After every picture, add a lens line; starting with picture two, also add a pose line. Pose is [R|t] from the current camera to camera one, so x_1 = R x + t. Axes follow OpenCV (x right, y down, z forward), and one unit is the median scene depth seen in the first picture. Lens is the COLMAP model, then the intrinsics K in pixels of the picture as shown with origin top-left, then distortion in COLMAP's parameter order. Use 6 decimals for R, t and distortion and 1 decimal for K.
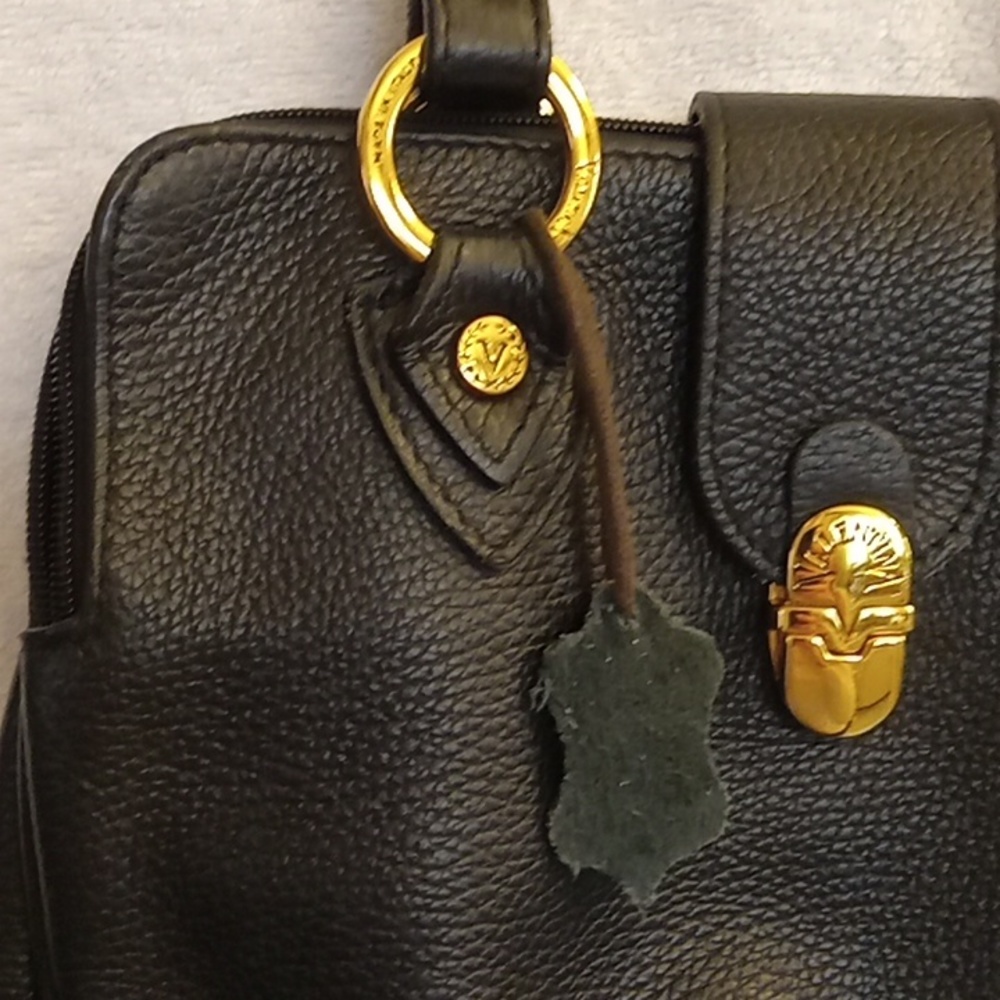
lens RADIAL K [[1406.3, 0, 500.0], [0, 1406.3, 500.0], [0, 0, 1]] dist [0.024000, -0.205576]
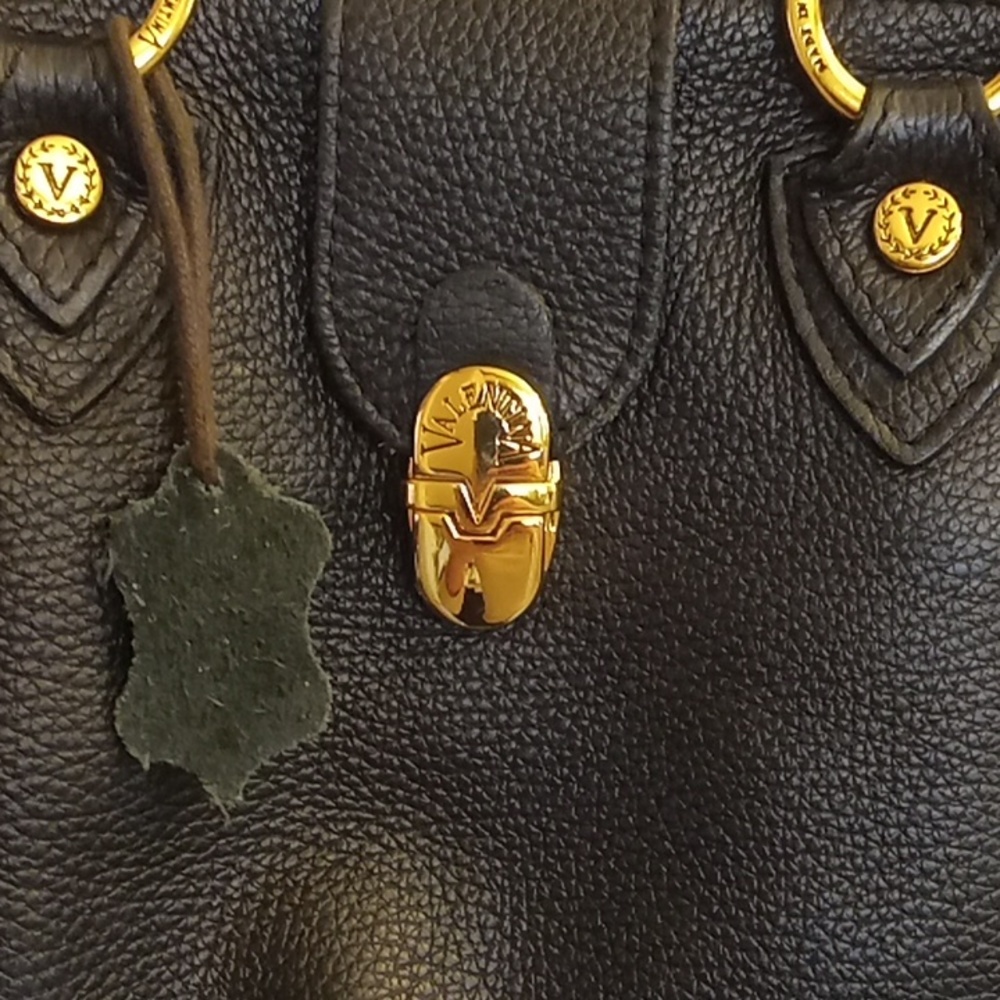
lens RADIAL K [[1406.3, 0, 500.0], [0, 1406.3, 500.0], [0, 0, 1]] dist [0.024000, -0.205576]
pose [[0.999601, 0.026081, -0.010876, 0.271525], [-0.025536, 0.998542, 0.047548, 0.045320], [0.012100, -0.047252, 0.998810, 0.114333]]
